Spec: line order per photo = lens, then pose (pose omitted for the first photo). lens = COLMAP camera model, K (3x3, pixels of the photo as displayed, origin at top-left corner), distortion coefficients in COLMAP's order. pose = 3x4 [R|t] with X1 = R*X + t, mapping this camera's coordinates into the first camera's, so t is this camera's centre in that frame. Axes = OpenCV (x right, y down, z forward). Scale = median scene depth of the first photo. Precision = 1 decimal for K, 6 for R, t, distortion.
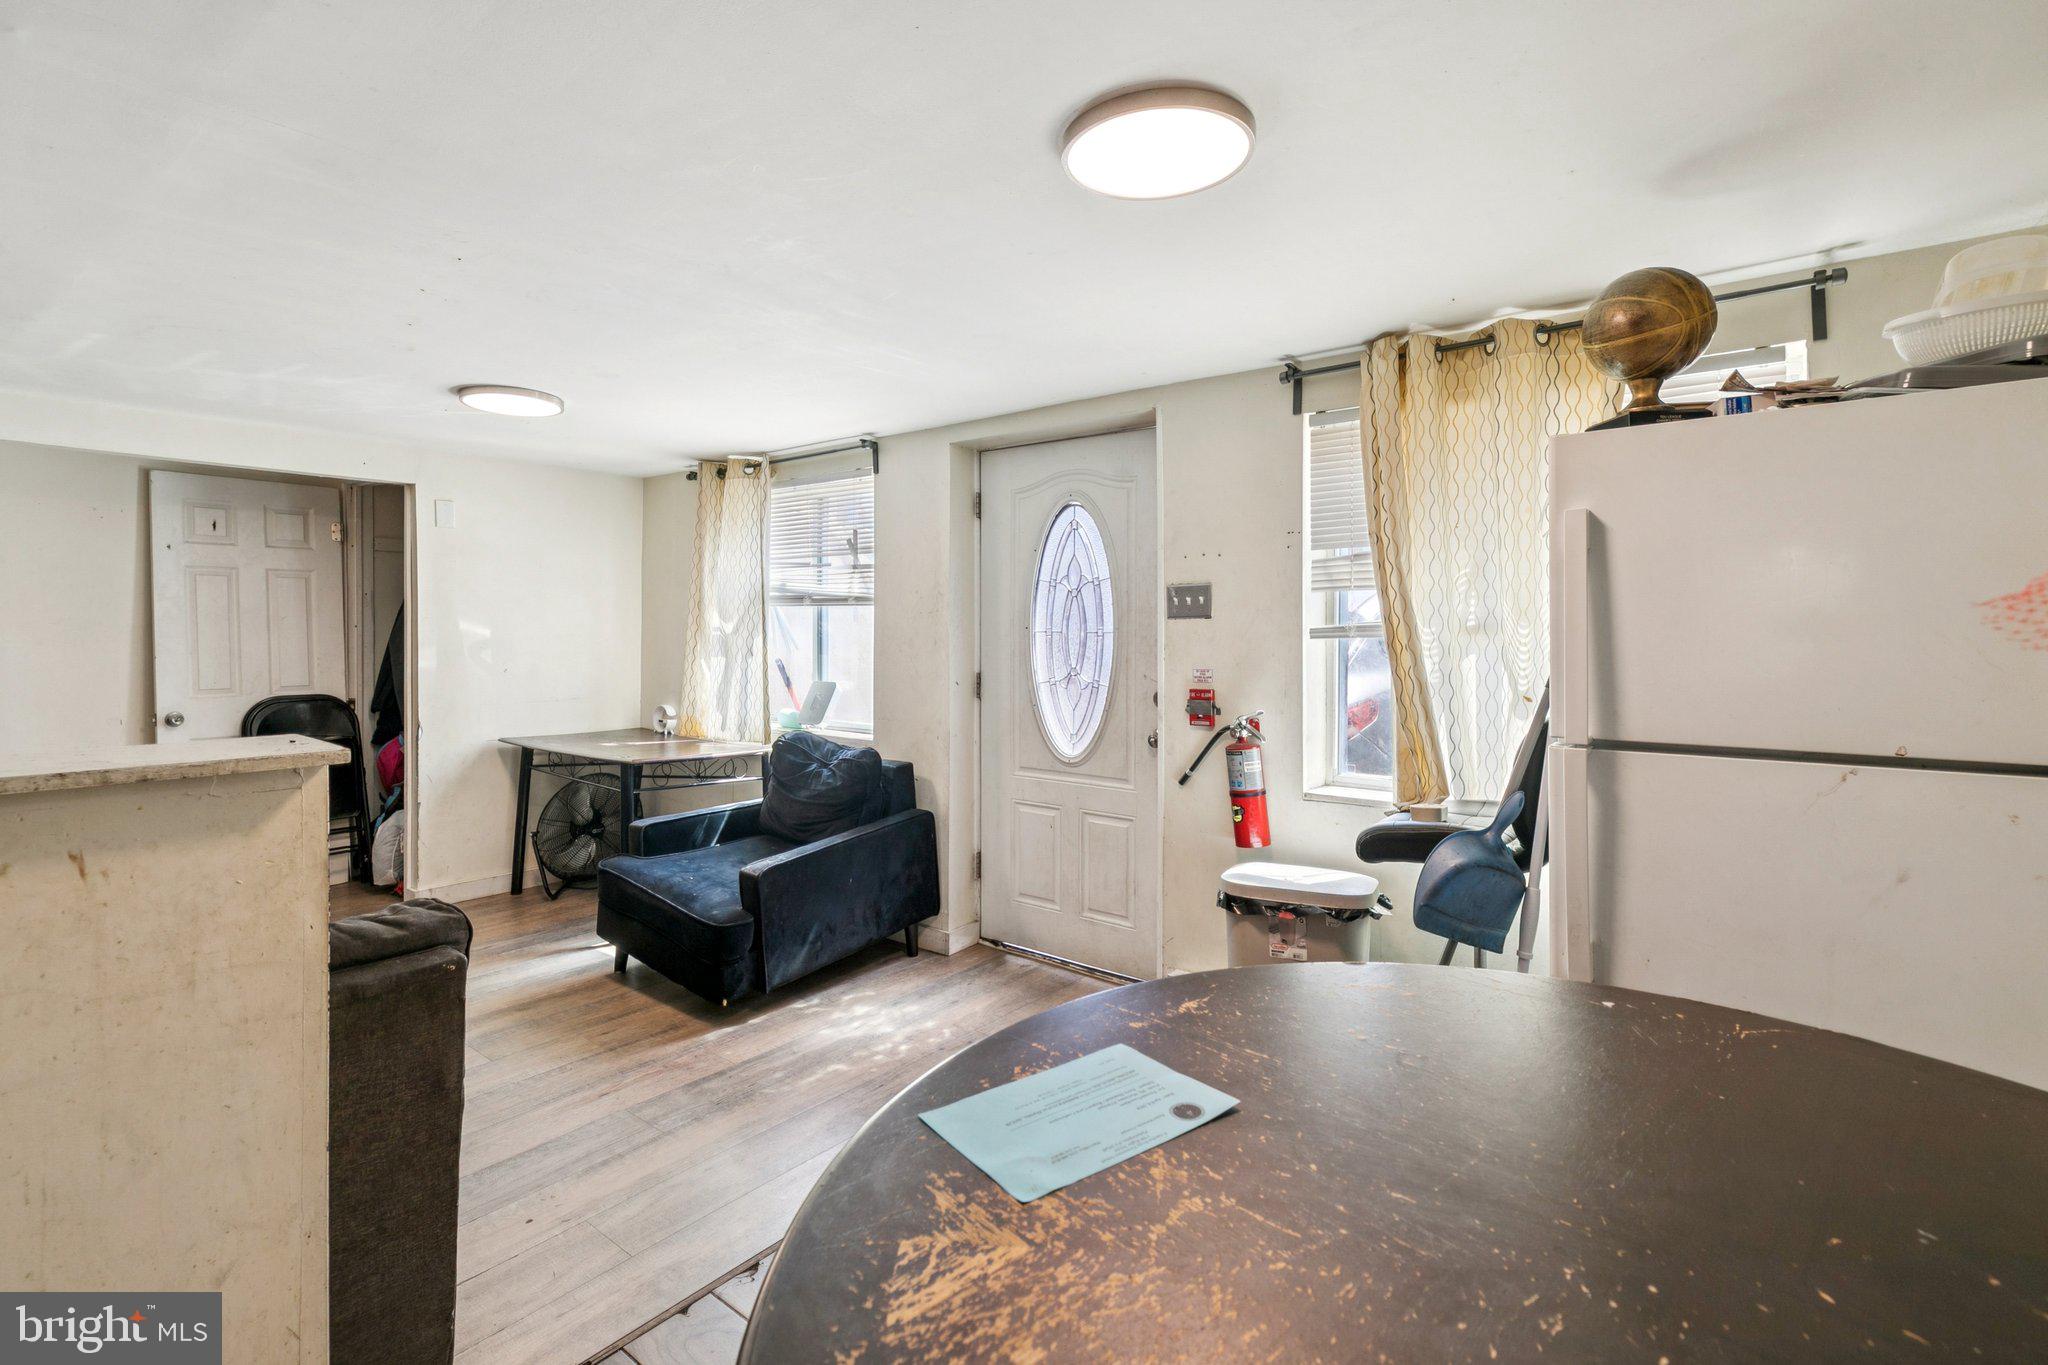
lens RADIAL K [[945.3, 0, 1006.9], [0, 945.3, 639.1], [0, 0, 1]] dist [0.002582, 0.000493]
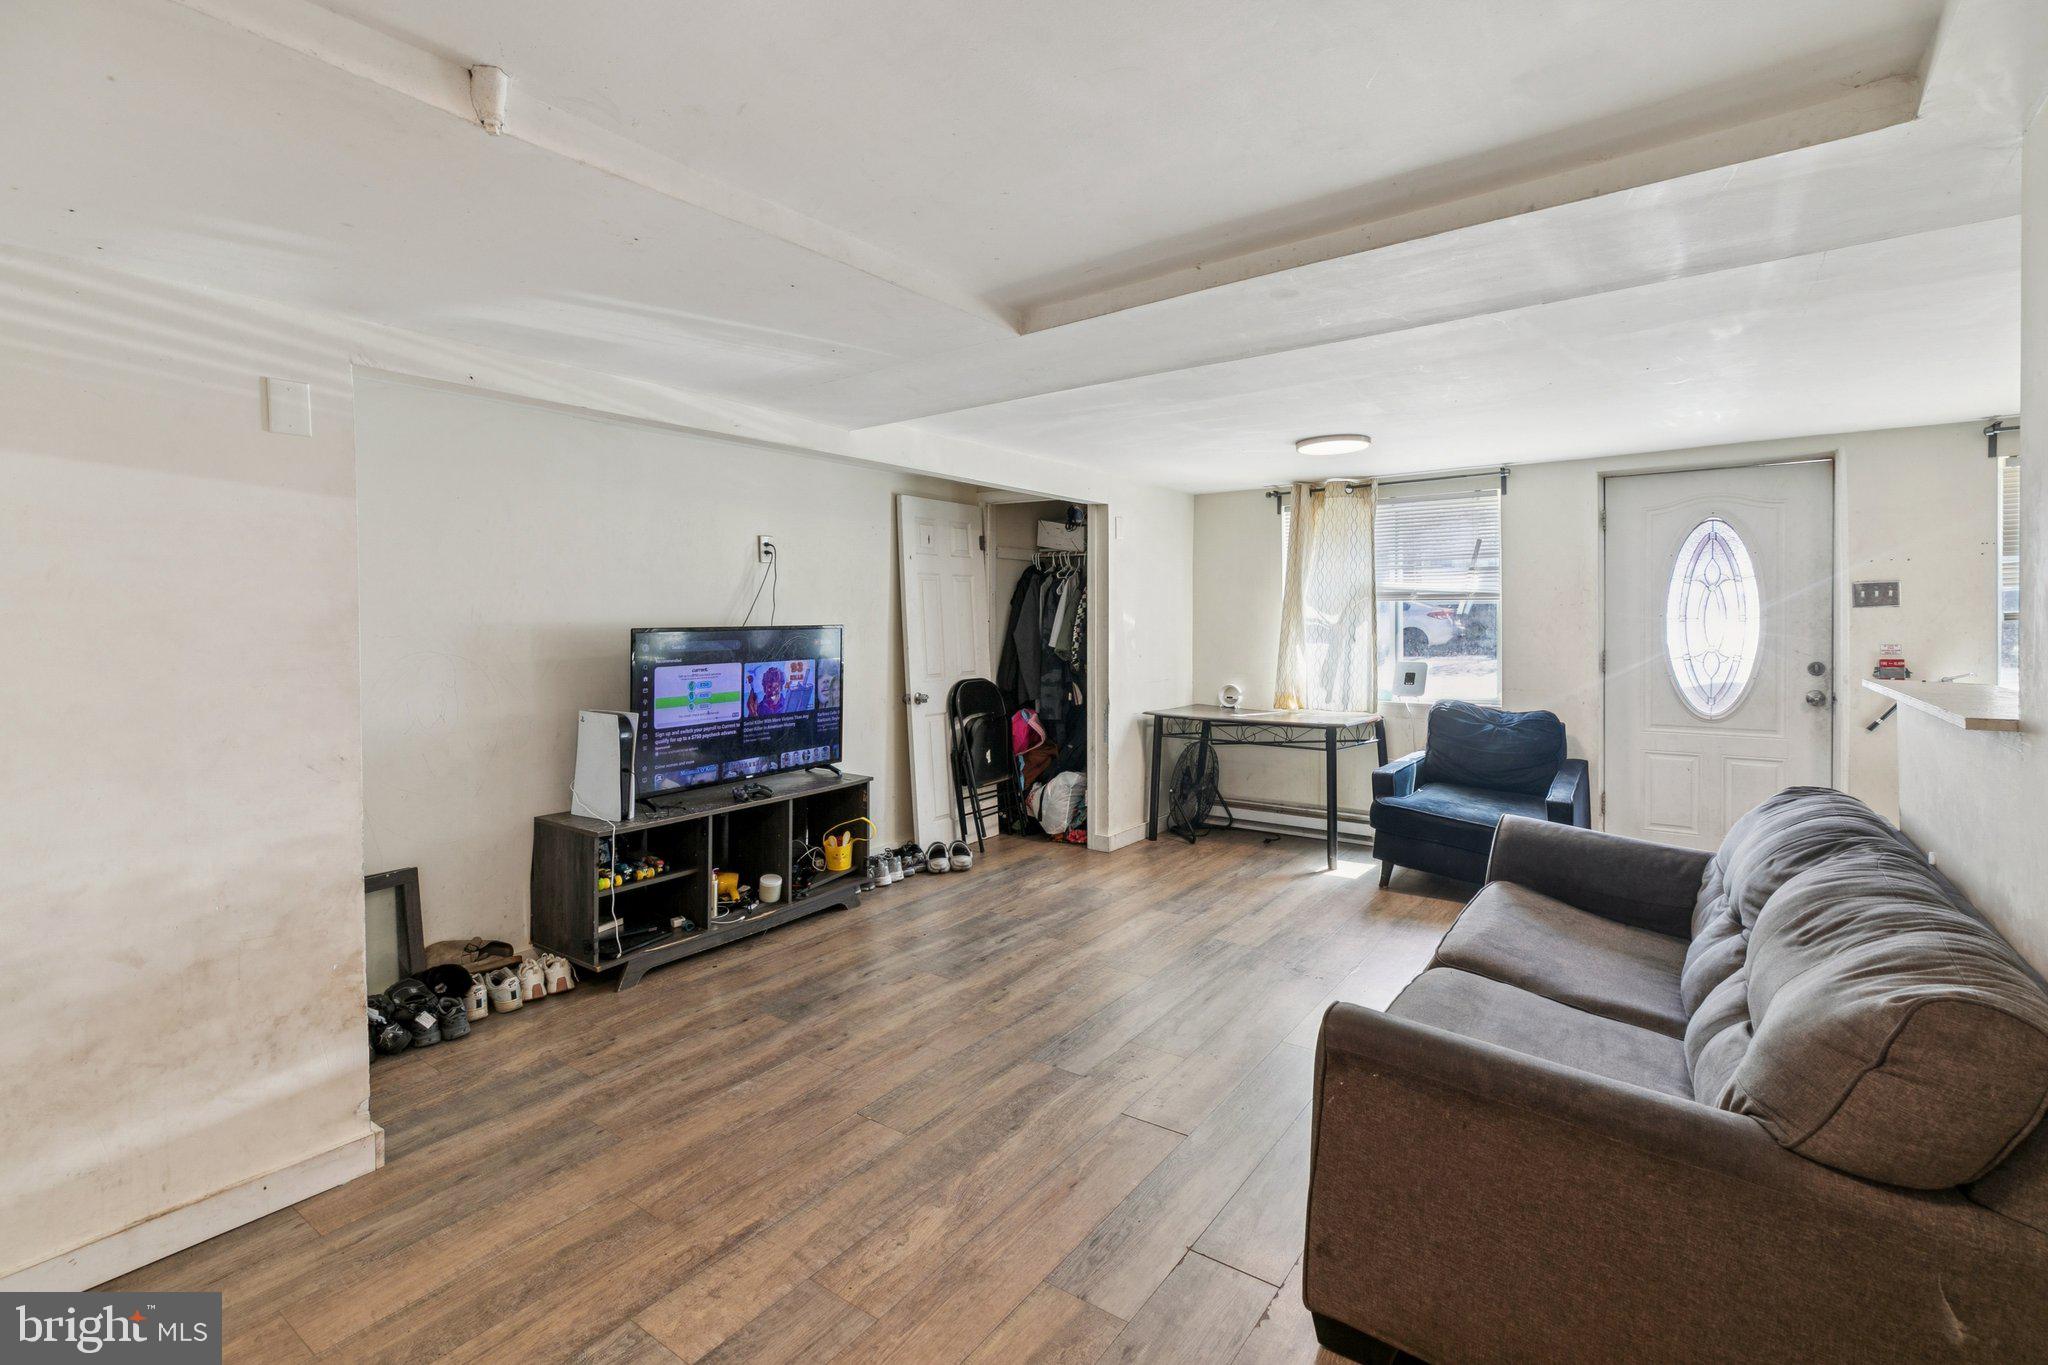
lens RADIAL K [[945.3, 0, 1006.9], [0, 945.3, 639.1], [0, 0, 1]] dist [0.002582, 0.000493]
pose [[0.999240, -0.010907, 0.037410, -1.182831], [0.010697, 0.999926, 0.005800, 0.003177], [-0.037470, -0.005395, 0.999283, -0.328089]]
